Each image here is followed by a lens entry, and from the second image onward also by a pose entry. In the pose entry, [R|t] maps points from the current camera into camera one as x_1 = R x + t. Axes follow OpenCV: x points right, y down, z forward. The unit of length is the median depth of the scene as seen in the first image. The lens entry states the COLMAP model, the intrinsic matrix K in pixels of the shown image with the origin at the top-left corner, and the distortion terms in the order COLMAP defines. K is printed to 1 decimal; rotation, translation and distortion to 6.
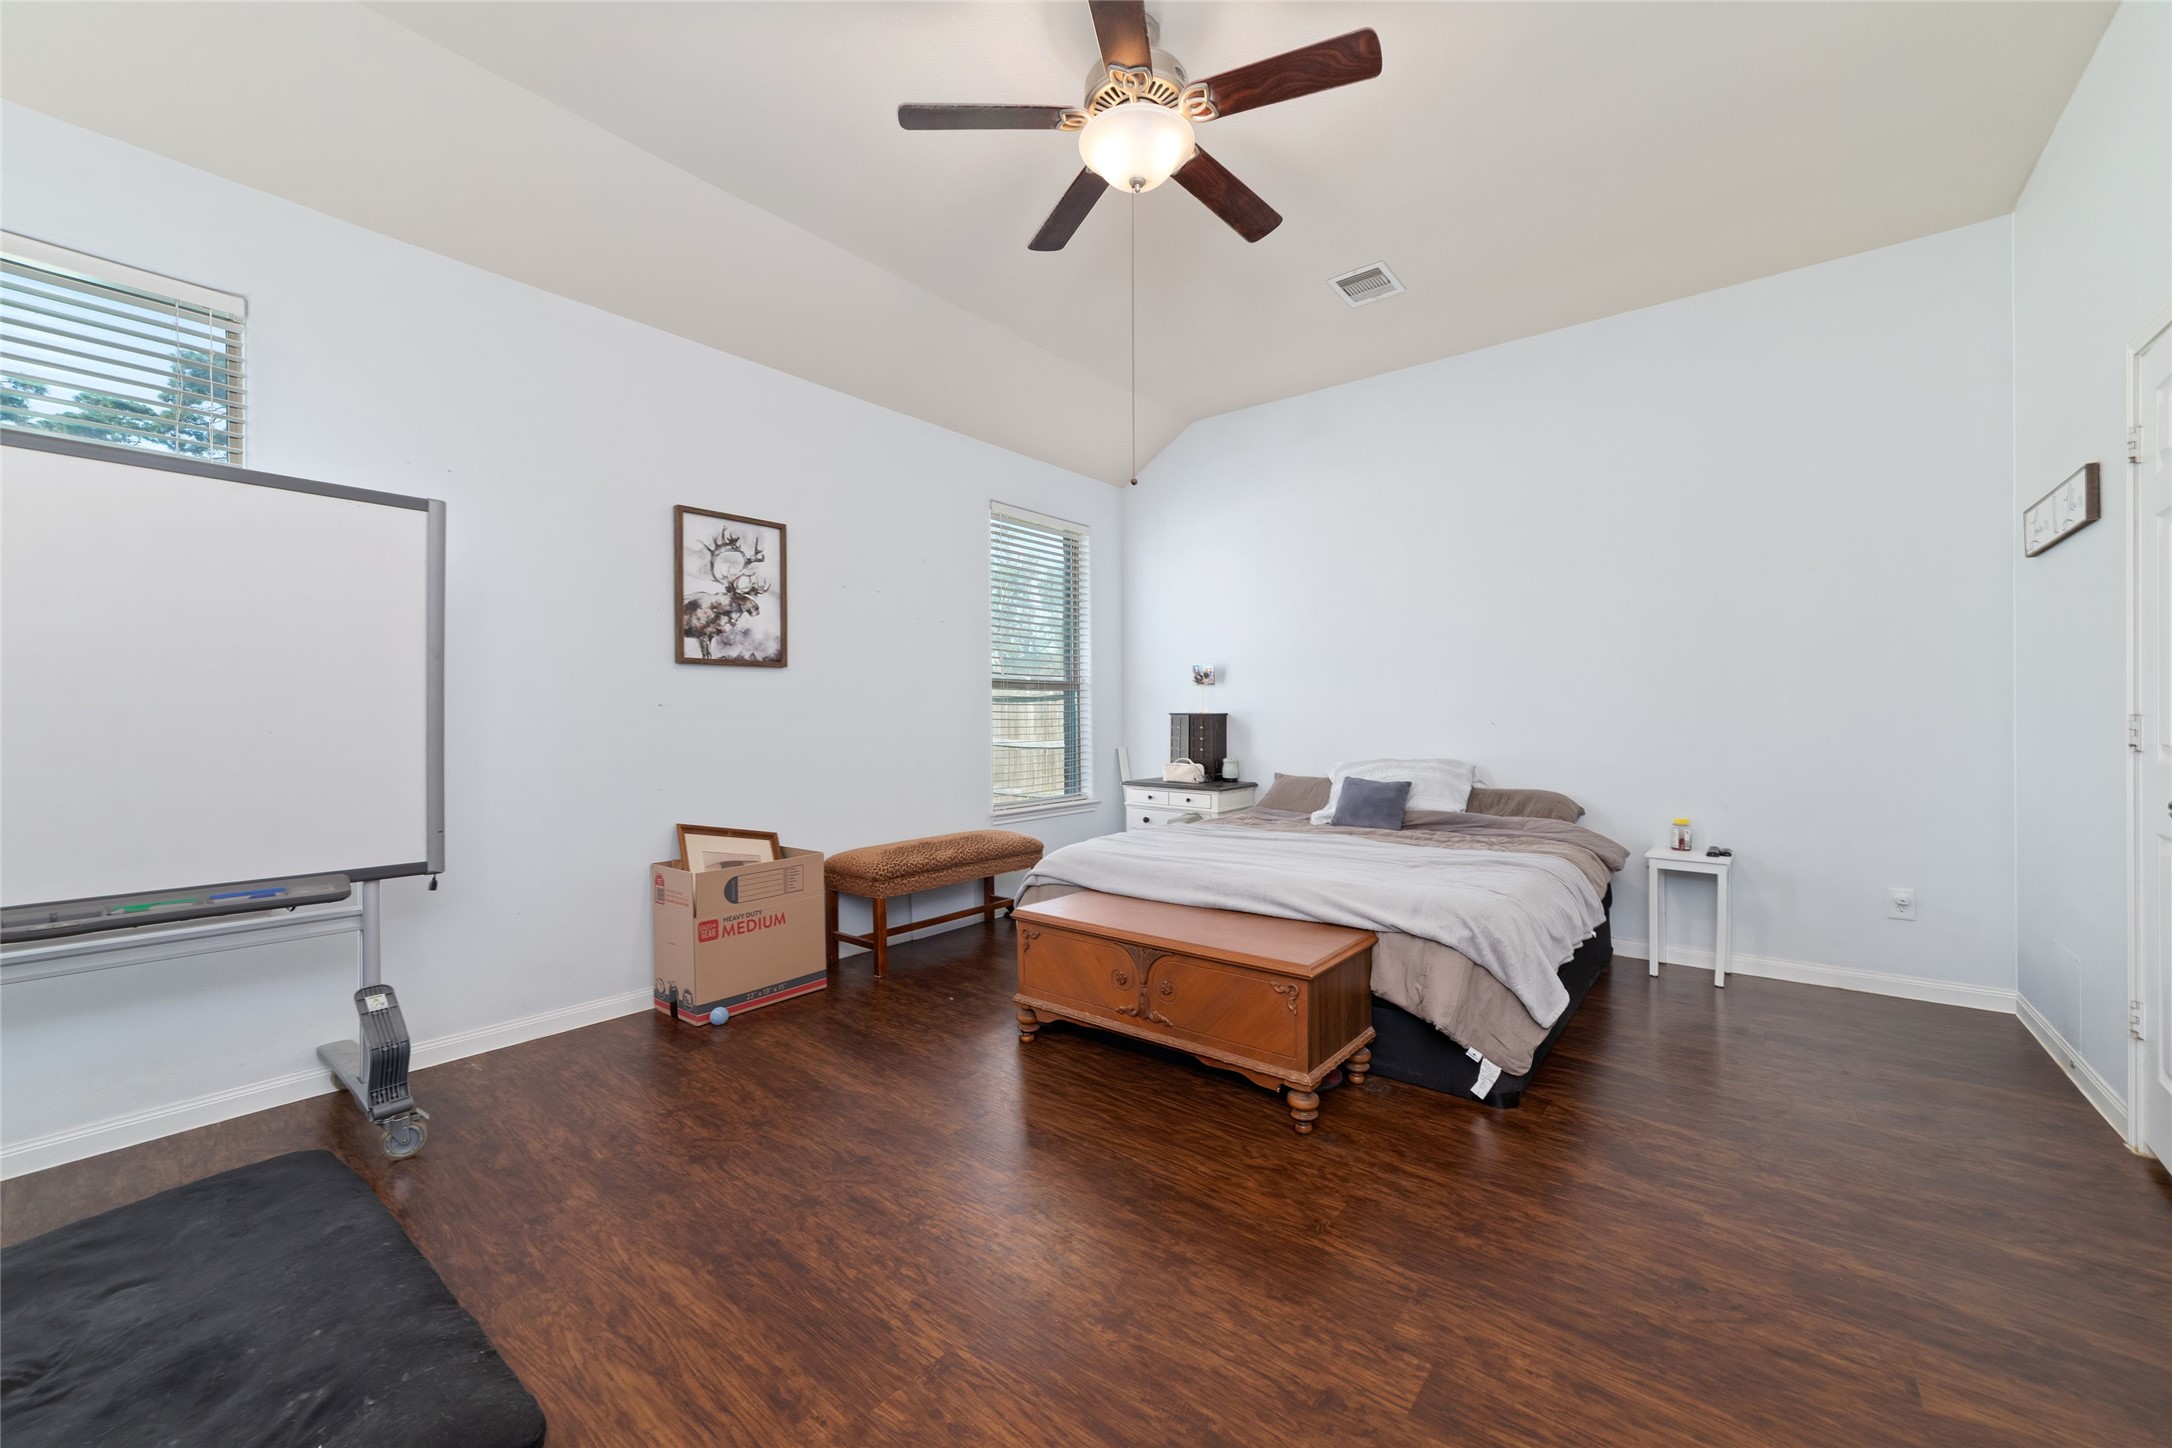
lens RADIAL K [[841.8, 0, 1086.0], [0, 841.8, 724.0], [0, 0, 1]] dist [-0.001685, 0.003161]
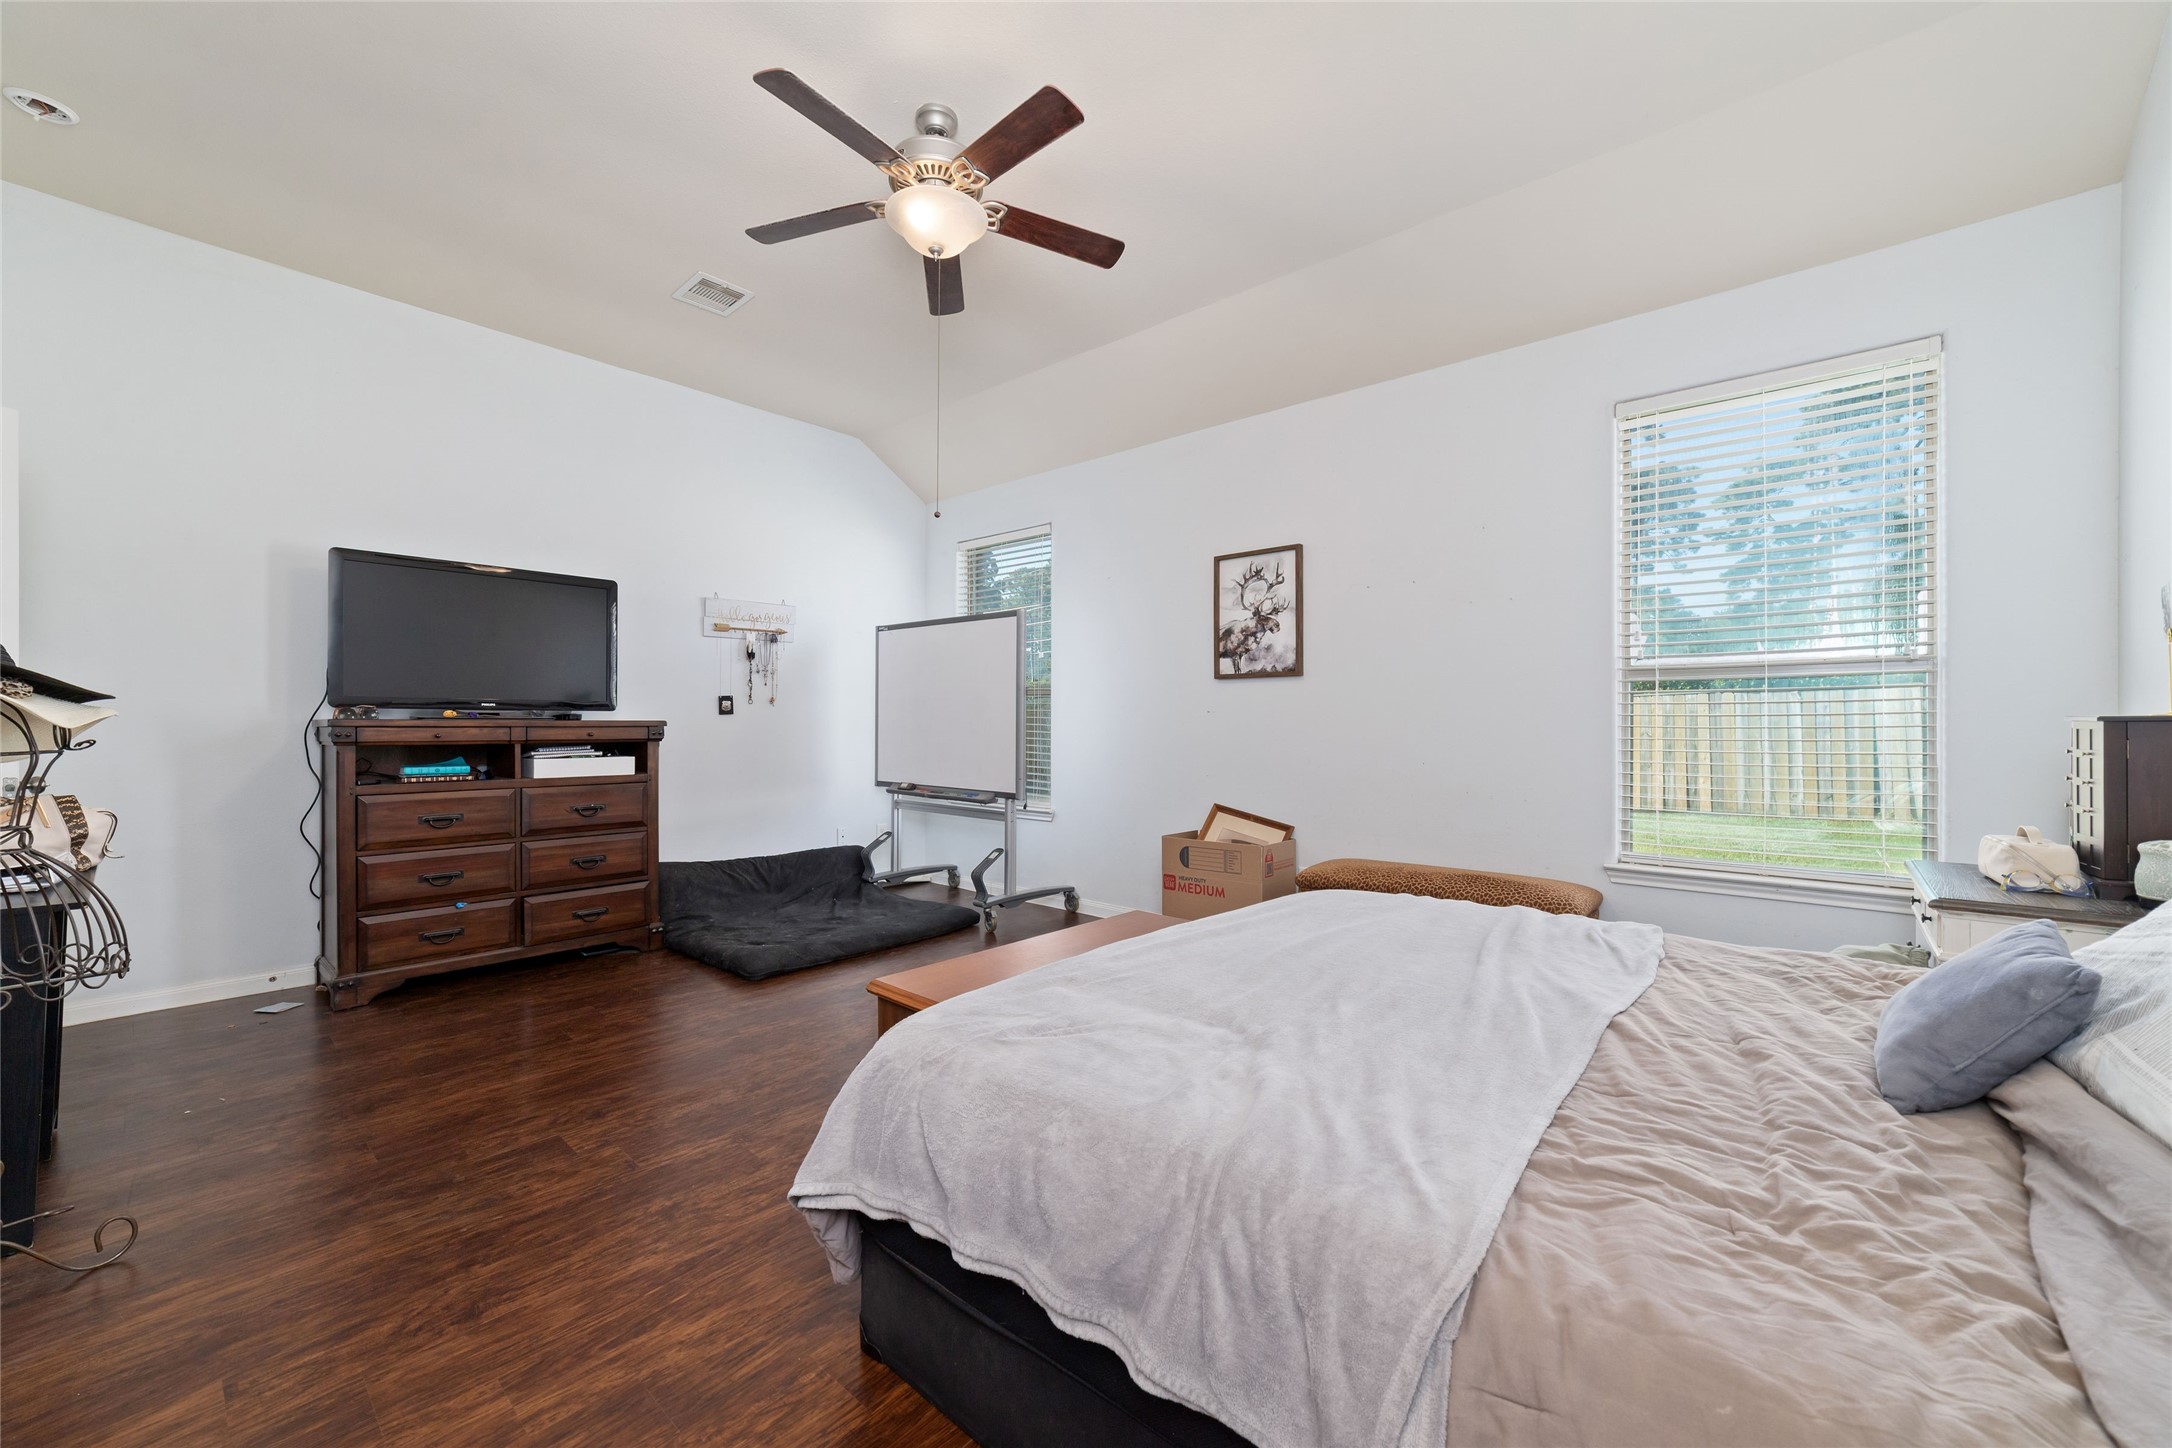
lens RADIAL K [[841.8, 0, 1086.0], [0, 841.8, 724.0], [0, 0, 1]] dist [-0.001685, 0.003161]
pose [[-0.052656, 0.001965, -0.998611, 0.780587], [-0.020199, 0.999791, 0.003033, -0.003030], [0.998408, 0.020330, -0.052605, 0.831306]]
